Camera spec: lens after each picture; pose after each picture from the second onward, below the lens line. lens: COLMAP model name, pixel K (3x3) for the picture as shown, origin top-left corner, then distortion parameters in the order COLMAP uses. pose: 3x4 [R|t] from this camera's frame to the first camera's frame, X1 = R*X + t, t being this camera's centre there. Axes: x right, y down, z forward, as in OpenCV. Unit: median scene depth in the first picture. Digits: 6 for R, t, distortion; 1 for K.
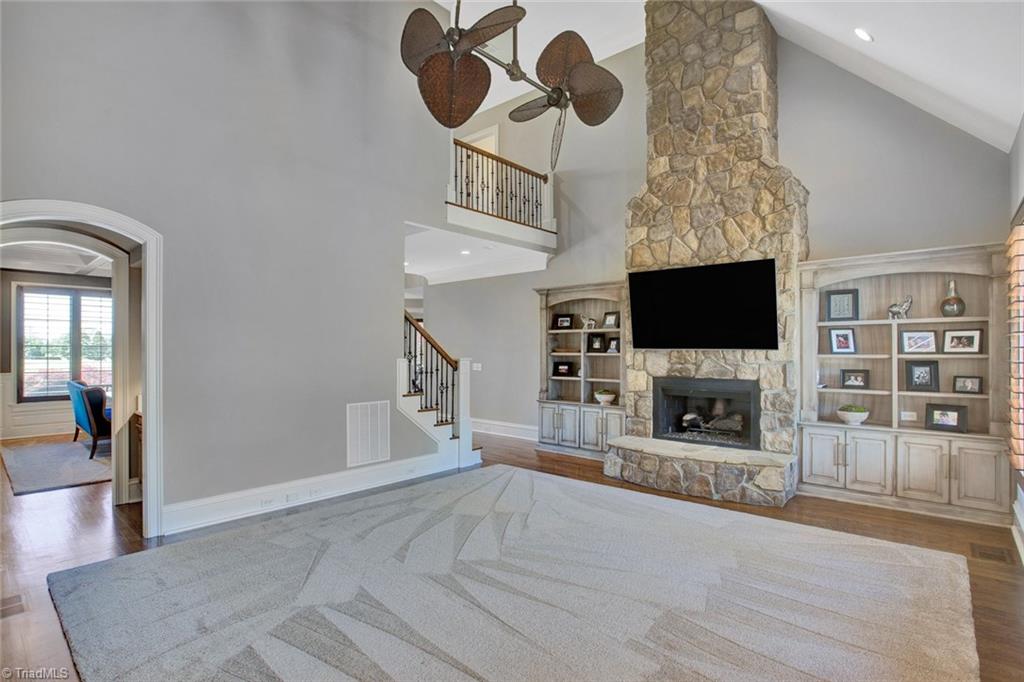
lens RADIAL K [[503.8, 0, 508.9], [0, 503.8, 349.1], [0, 0, 1]] dist [-0.045011, 0.000624]
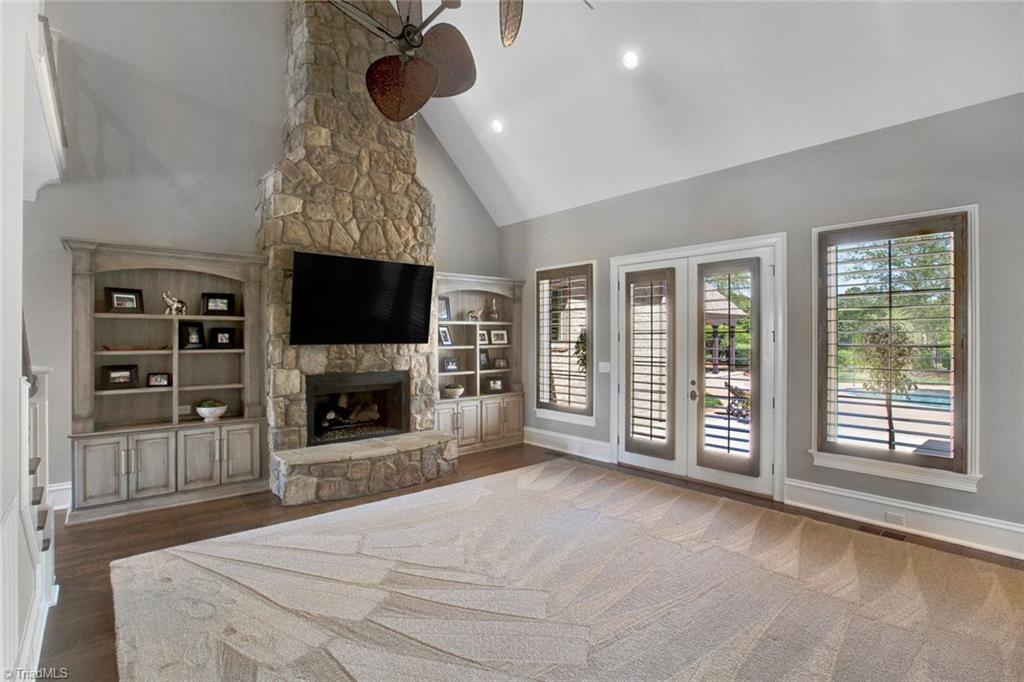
lens RADIAL K [[483.5, 0, 509.0], [0, 483.5, 336.2], [0, 0, 1]] dist [-0.030469, 0.000971]
pose [[0.140823, 0.002308, 0.990032, -0.524420], [0.000761, 0.999997, -0.002439, -0.011416], [-0.990035, 0.001097, 0.140821, 0.587585]]
